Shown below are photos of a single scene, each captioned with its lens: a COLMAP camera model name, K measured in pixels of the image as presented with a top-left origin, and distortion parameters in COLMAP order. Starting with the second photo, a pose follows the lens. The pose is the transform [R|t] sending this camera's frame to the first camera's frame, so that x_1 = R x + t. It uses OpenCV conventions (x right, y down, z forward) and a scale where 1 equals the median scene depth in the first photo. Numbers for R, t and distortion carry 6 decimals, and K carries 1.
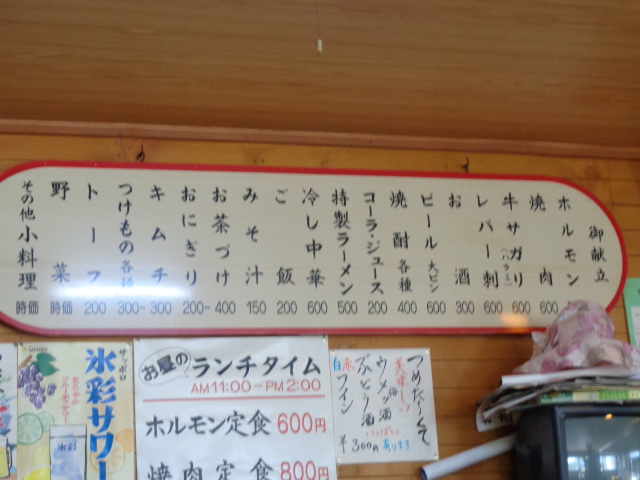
lens RADIAL K [[380.2, 0, 323.9], [0, 380.2, 240.8], [0, 0, 1]] dist [0.000611, -0.003506]
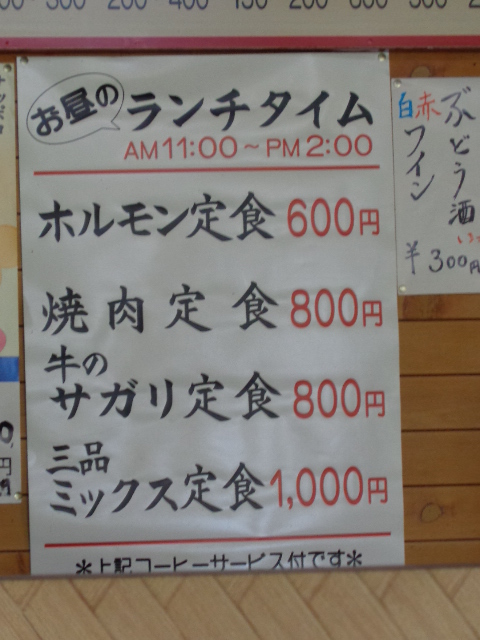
lens RADIAL K [[418.7, 0, 236.8], [0, 418.7, 319.4], [0, 0, 1]] dist [-0.004984, 0.006439]
pose [[0.999457, 0.026463, -0.019626, -0.176006], [-0.025342, 0.998147, 0.055328, 0.588517], [0.021054, -0.054800, 0.998275, 0.411482]]
